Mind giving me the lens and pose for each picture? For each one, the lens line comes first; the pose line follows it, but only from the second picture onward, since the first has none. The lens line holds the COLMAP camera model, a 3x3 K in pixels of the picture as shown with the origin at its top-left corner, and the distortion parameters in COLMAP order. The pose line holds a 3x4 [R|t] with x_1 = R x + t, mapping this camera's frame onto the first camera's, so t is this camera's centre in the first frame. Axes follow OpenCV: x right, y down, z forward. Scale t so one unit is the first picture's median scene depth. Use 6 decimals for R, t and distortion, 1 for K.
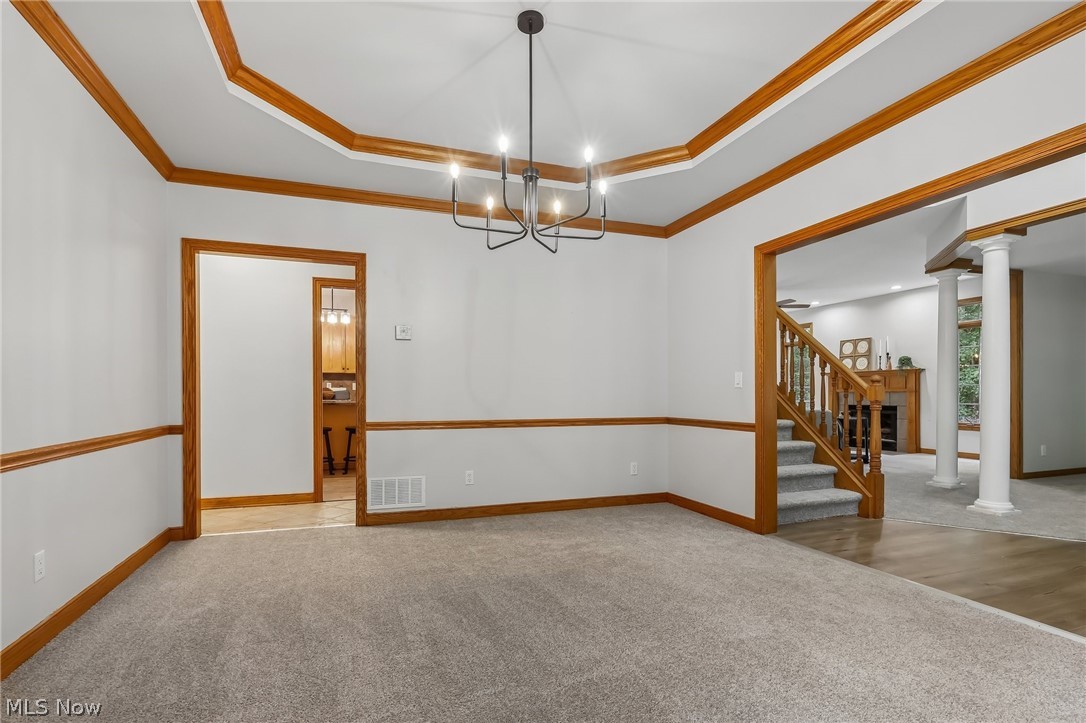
lens RADIAL K [[524.6, 0, 540.1], [0, 524.6, 398.0], [0, 0, 1]] dist [-0.004129, -0.000160]
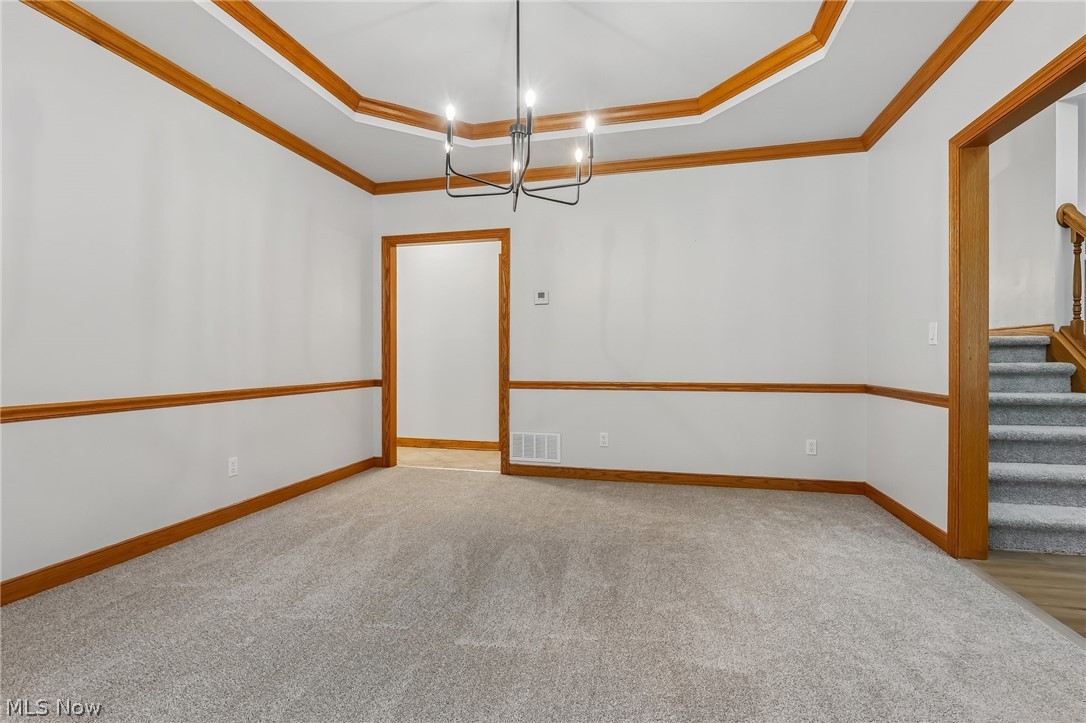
lens RADIAL K [[522.8, 0, 530.1], [0, 522.8, 362.6], [0, 0, 1]] dist [0.001693, 0.000982]
pose [[0.828338, 0.004254, -0.560212, 0.339746], [-0.002003, 0.999987, 0.004632, 0.002459], [0.560224, -0.002714, 0.828336, 0.117975]]
